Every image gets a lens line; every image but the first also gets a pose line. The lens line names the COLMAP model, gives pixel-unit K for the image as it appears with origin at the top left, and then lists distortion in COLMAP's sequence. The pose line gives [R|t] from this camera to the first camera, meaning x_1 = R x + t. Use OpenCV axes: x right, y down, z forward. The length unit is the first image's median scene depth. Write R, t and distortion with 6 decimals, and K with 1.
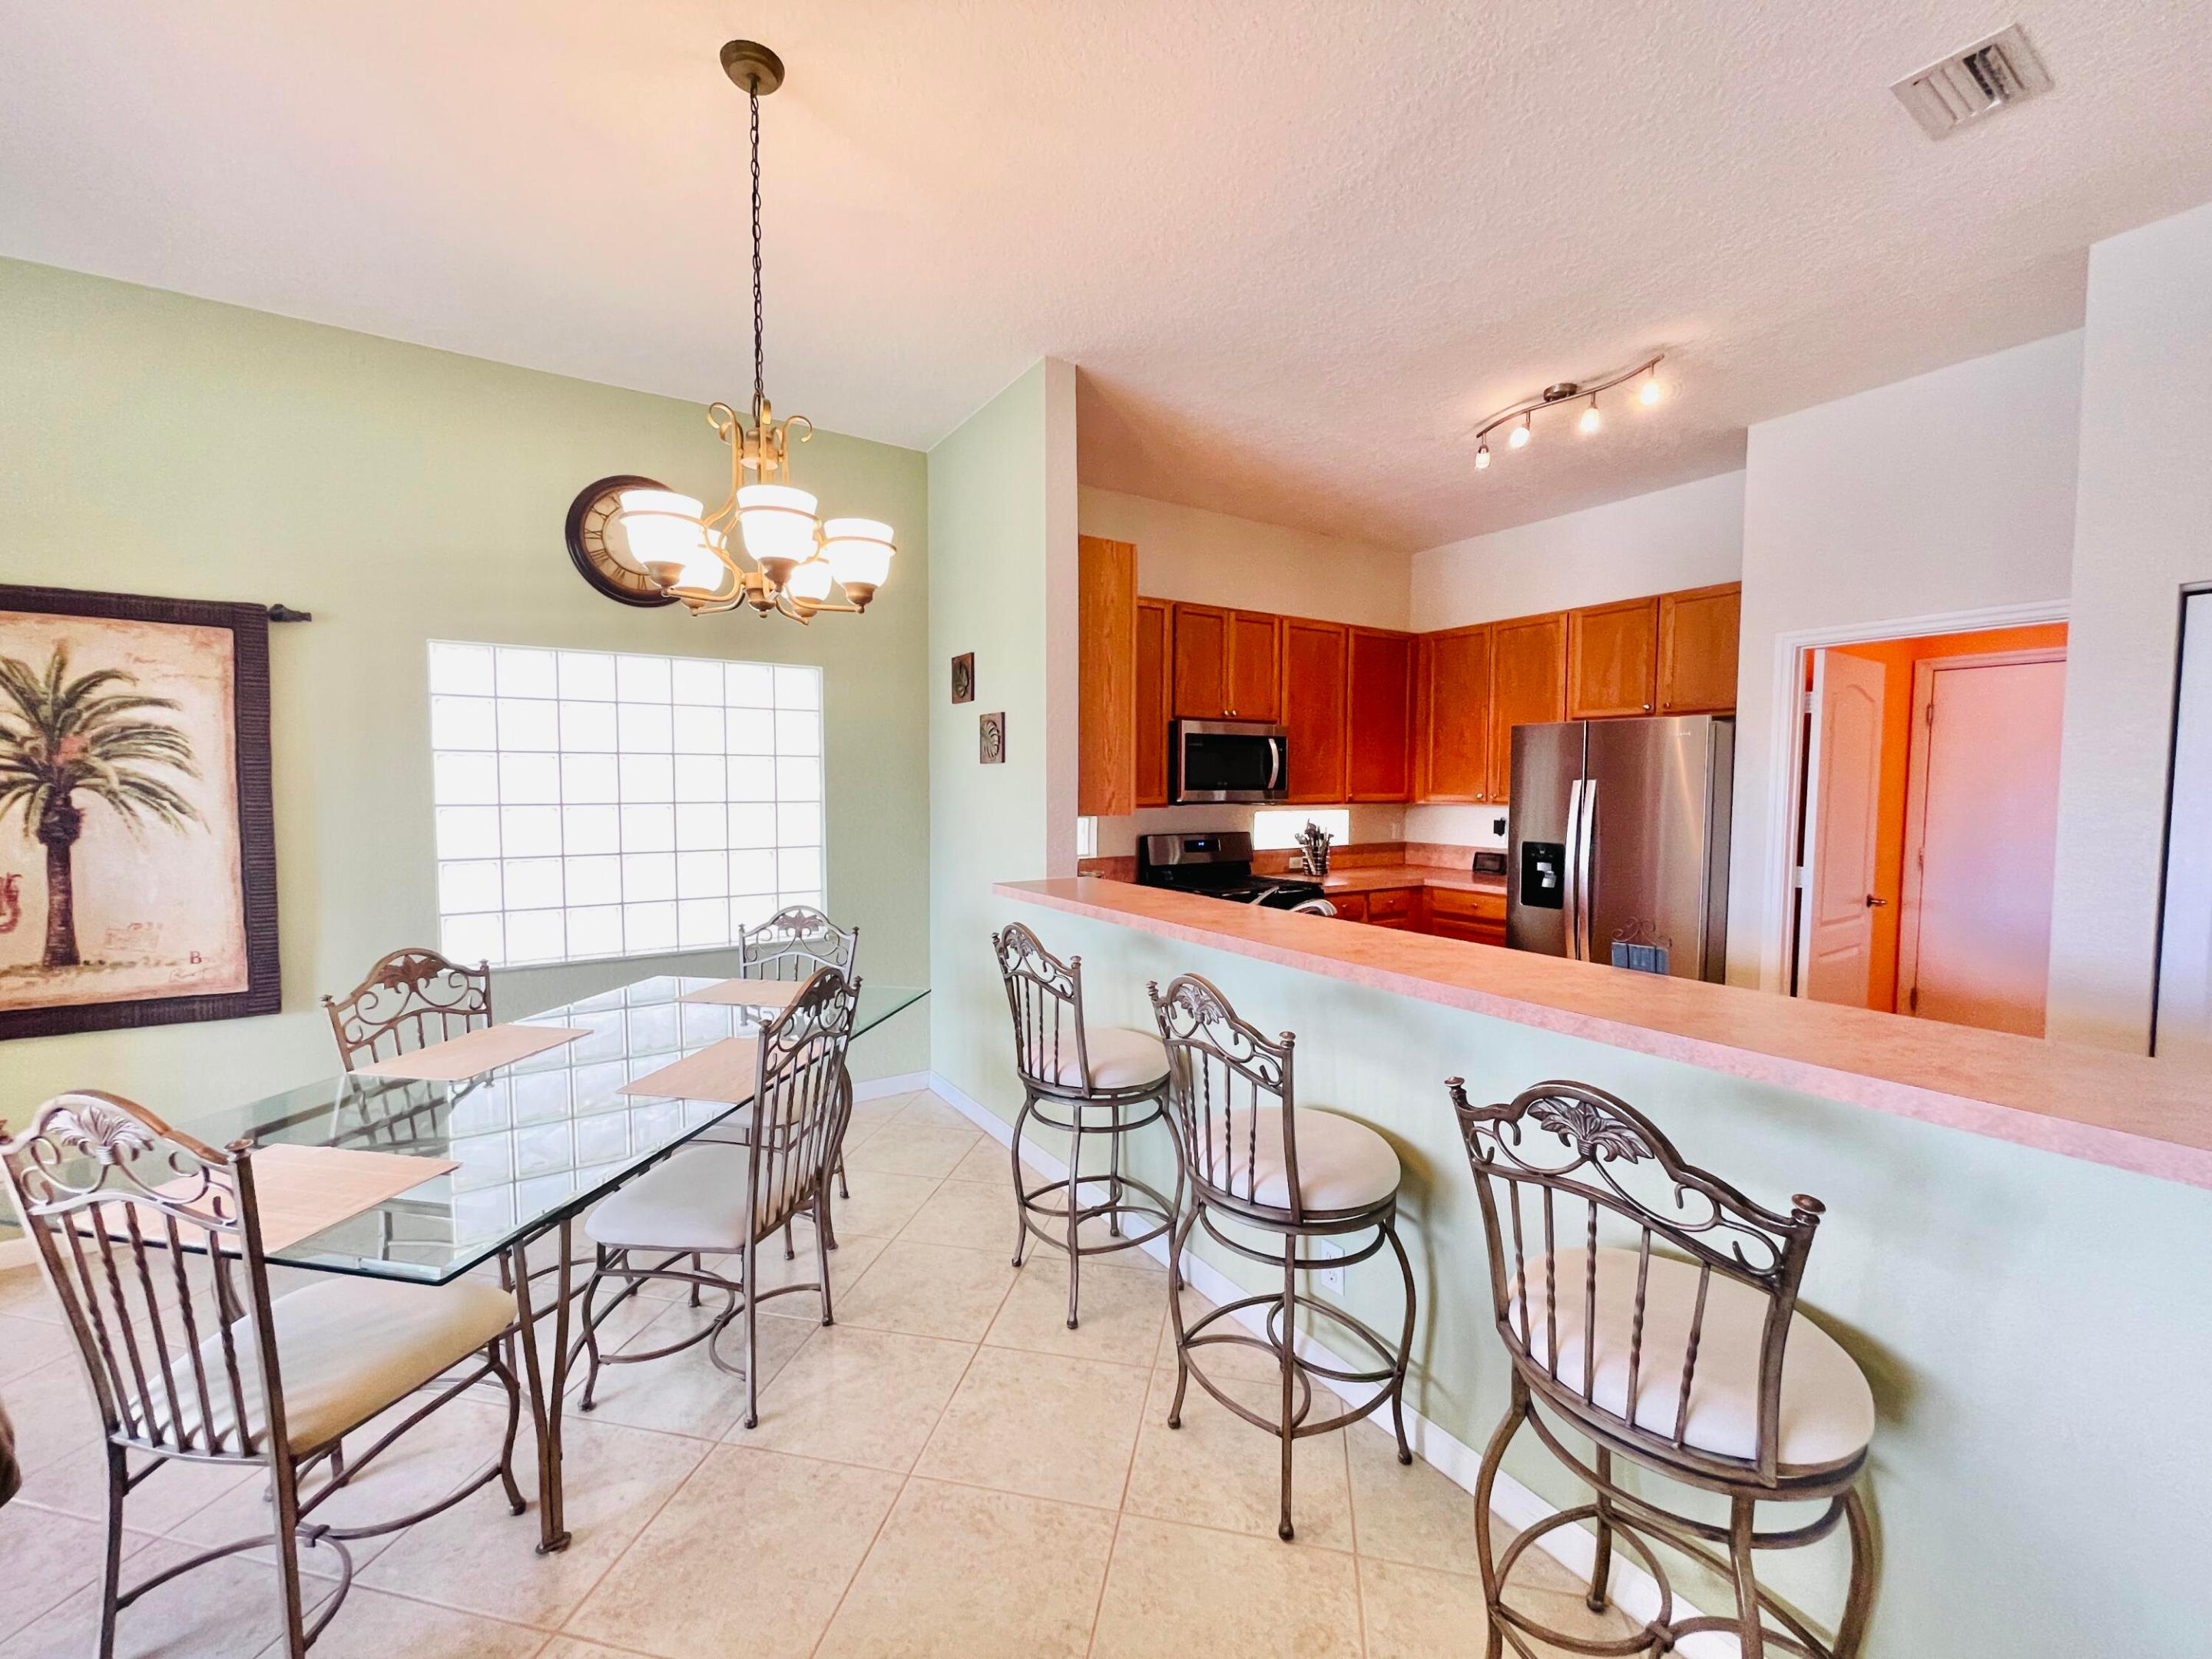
lens RADIAL K [[892.9, 0, 1095.2], [0, 892.9, 831.1], [0, 0, 1]] dist [0.000909, -0.001025]
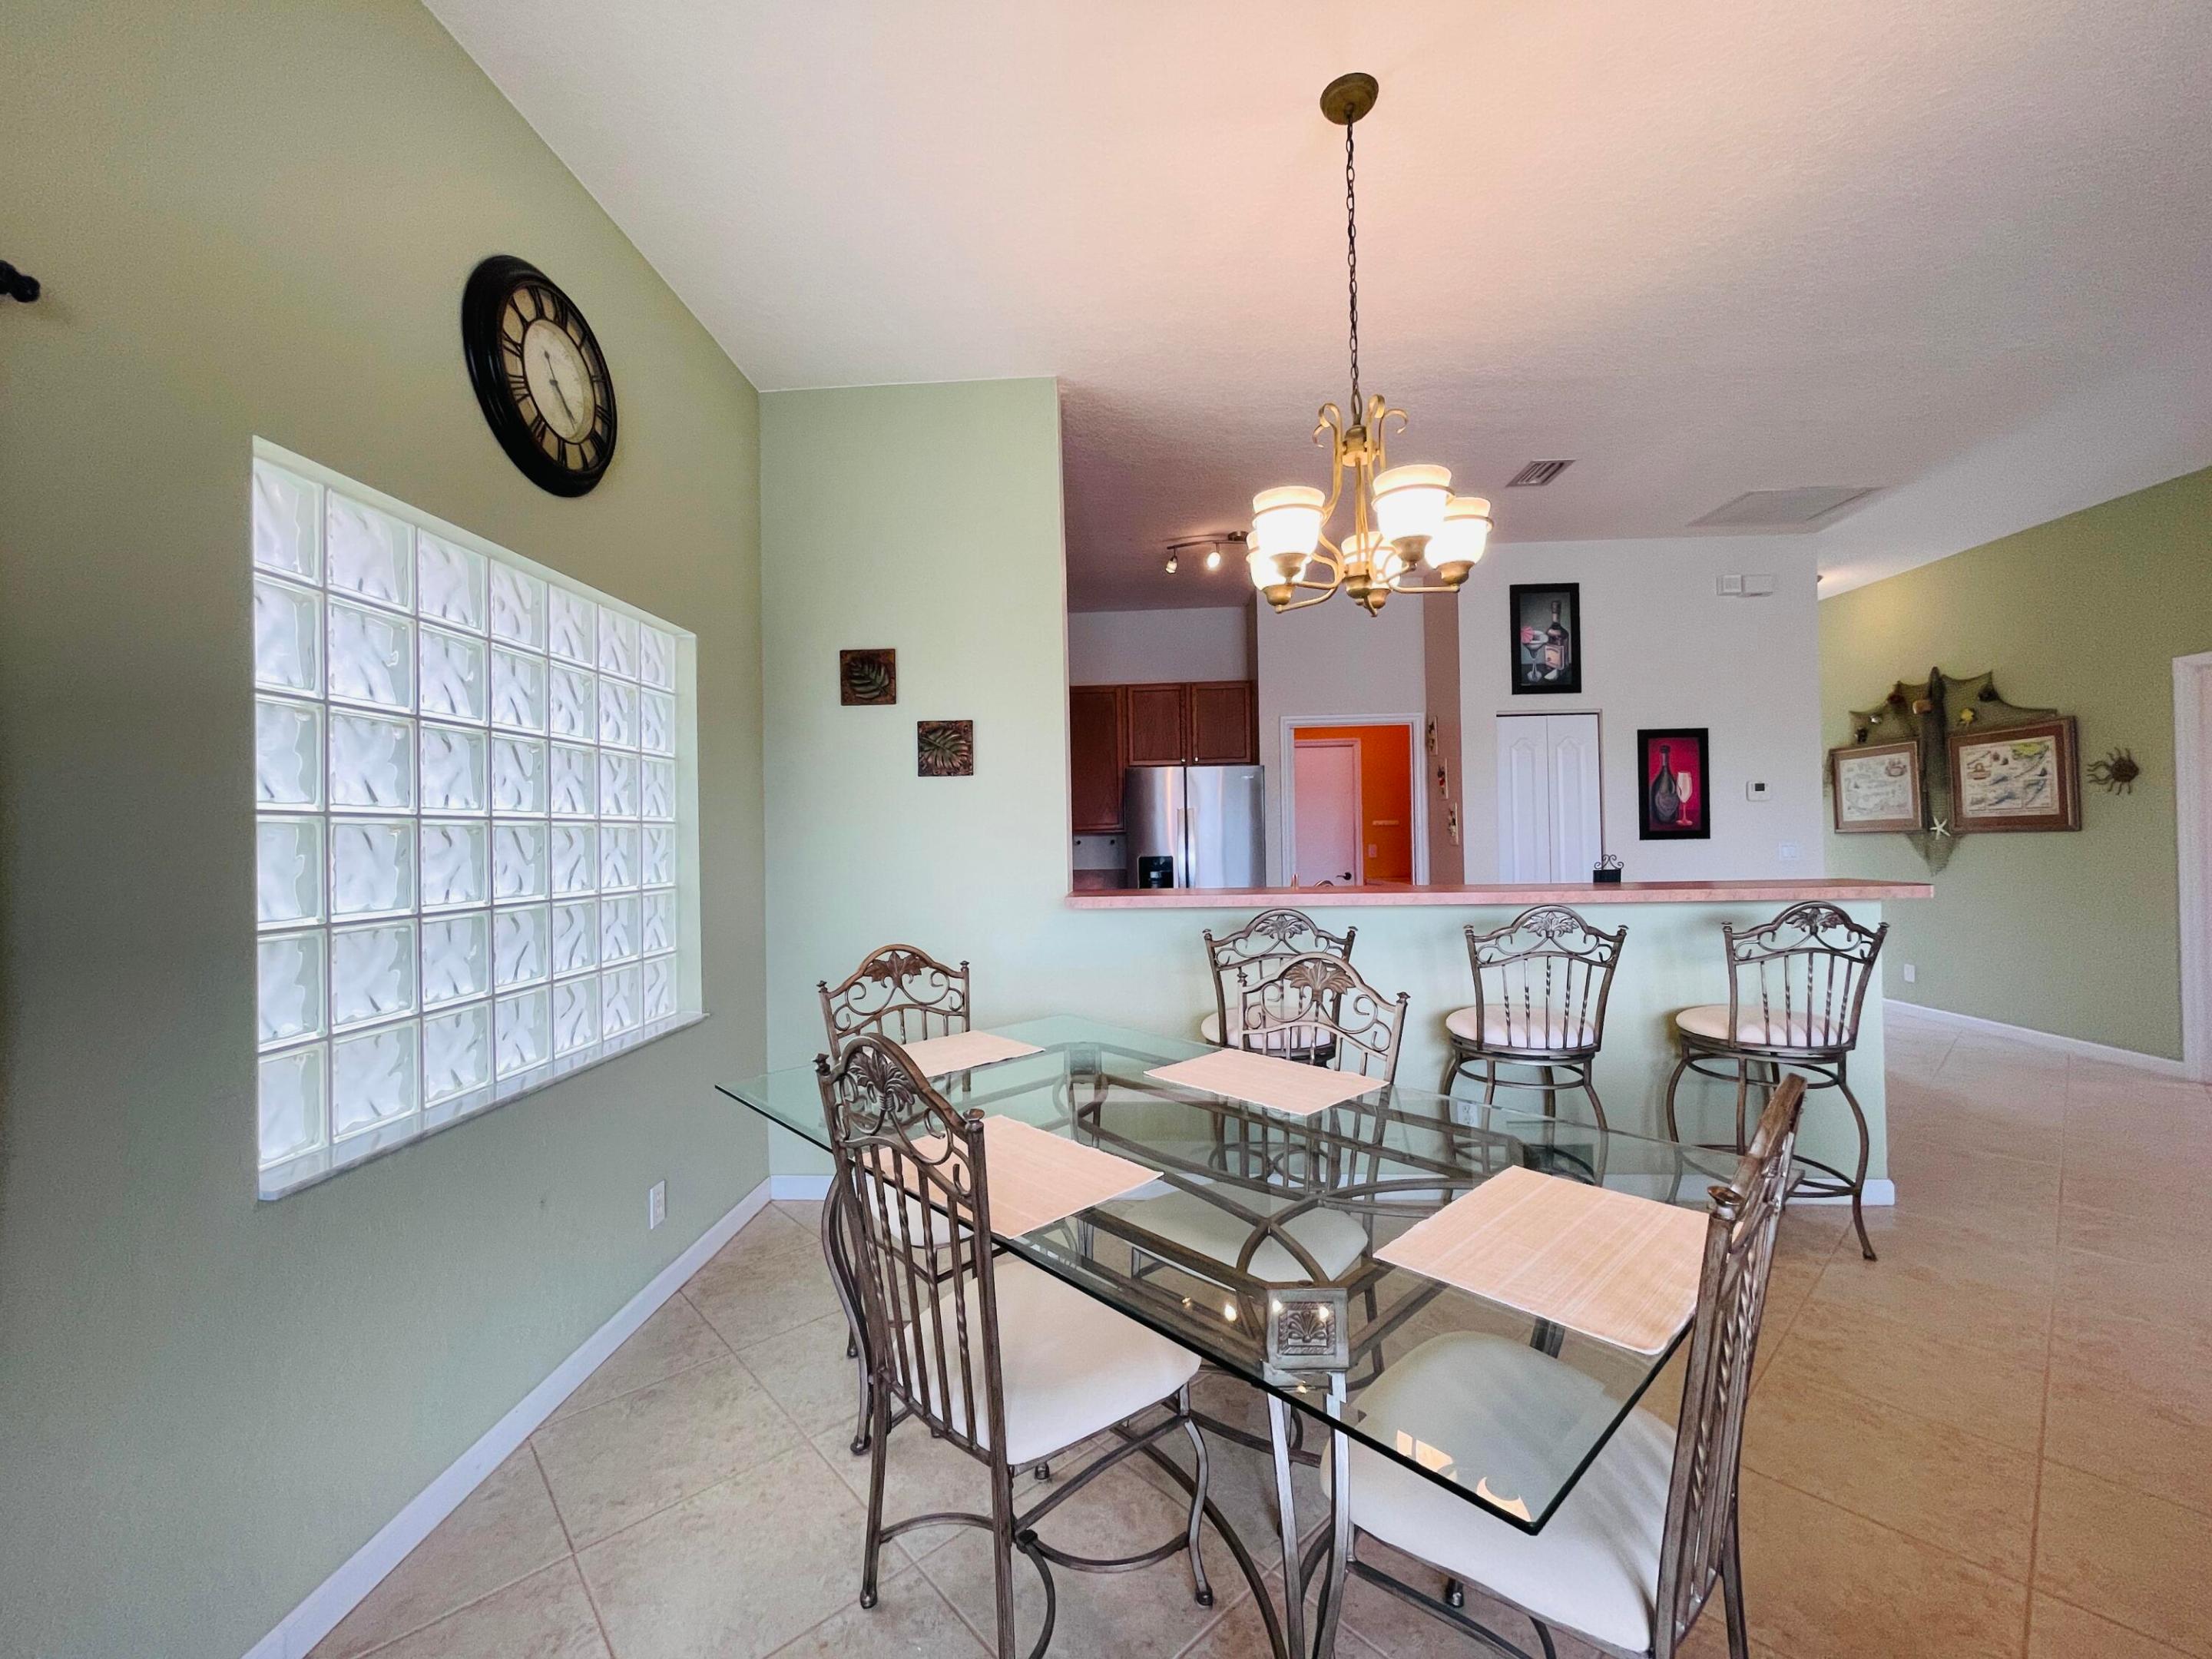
lens RADIAL K [[892.9, 0, 1096.7], [0, 892.9, 831.1], [0, 0, 1]] dist [0.000909, -0.001025]
pose [[0.579677, -0.009862, 0.814786, -0.766813], [0.068274, 0.996999, -0.036505, 0.020311], [-0.811981, 0.076789, 0.578611, 0.372090]]
